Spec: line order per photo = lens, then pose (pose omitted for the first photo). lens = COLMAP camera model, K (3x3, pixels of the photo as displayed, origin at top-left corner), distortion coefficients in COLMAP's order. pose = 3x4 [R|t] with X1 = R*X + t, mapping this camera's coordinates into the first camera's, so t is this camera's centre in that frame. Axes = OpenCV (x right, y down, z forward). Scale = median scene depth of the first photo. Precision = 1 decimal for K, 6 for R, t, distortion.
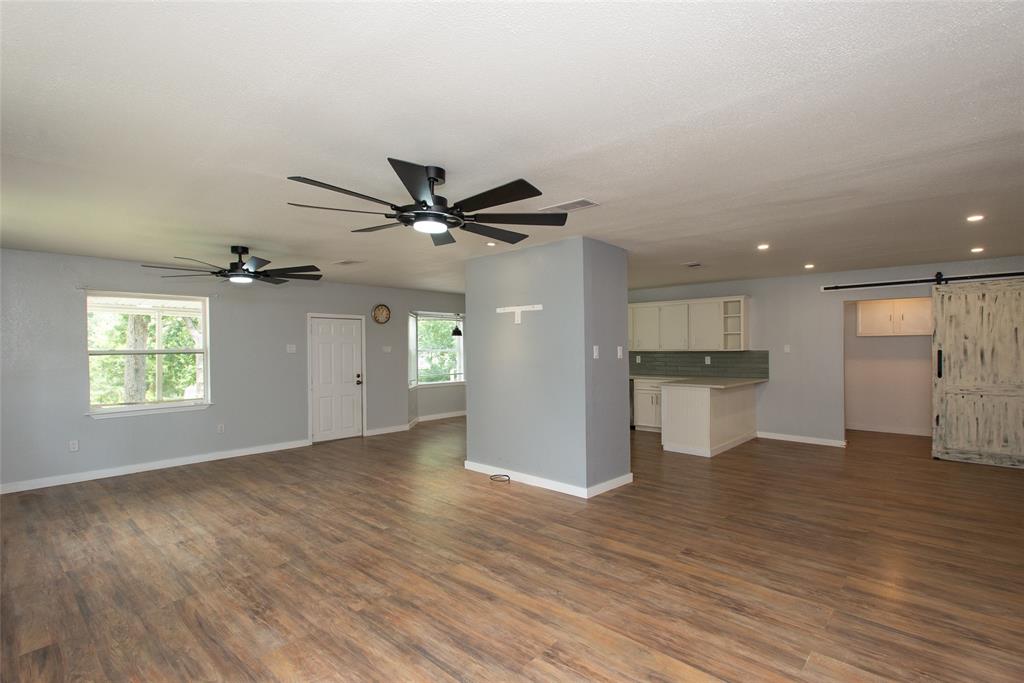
lens RADIAL K [[485.5, 0, 512.0], [0, 485.5, 350.1], [0, 0, 1]] dist [0.018730, -0.005169]
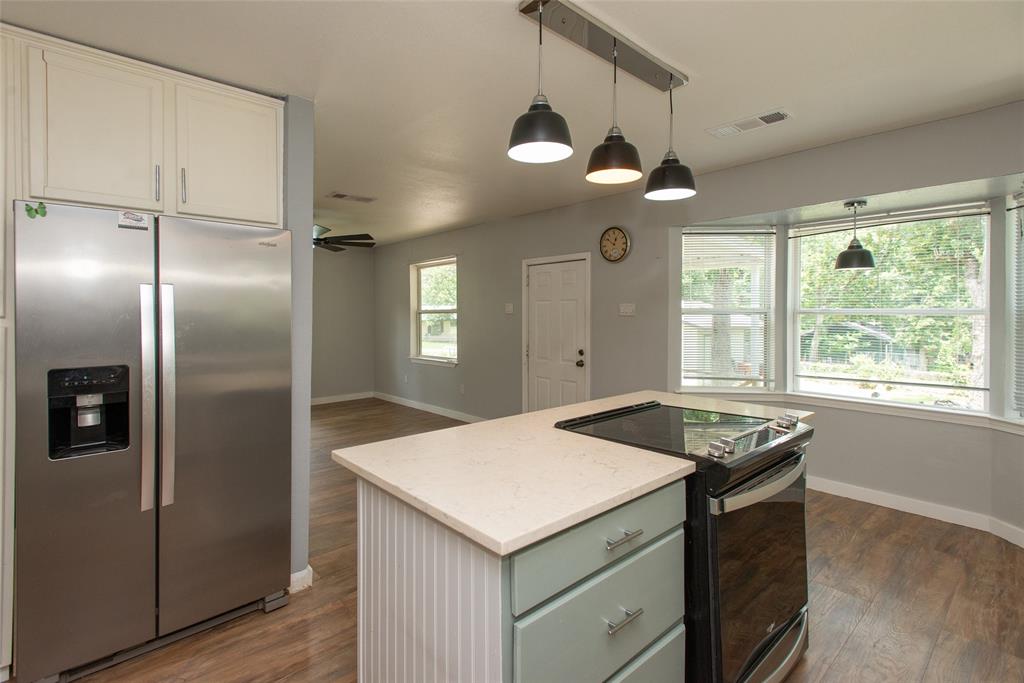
lens RADIAL K [[485.5, 0, 507.6], [0, 485.5, 314.6], [0, 0, 1]] dist [0.018730, -0.005169]
pose [[-0.112839, 0.013686, -0.993519, 0.491946], [0.000505, 0.999906, 0.013716, -0.004884], [0.993613, 0.001046, -0.112835, 1.574970]]
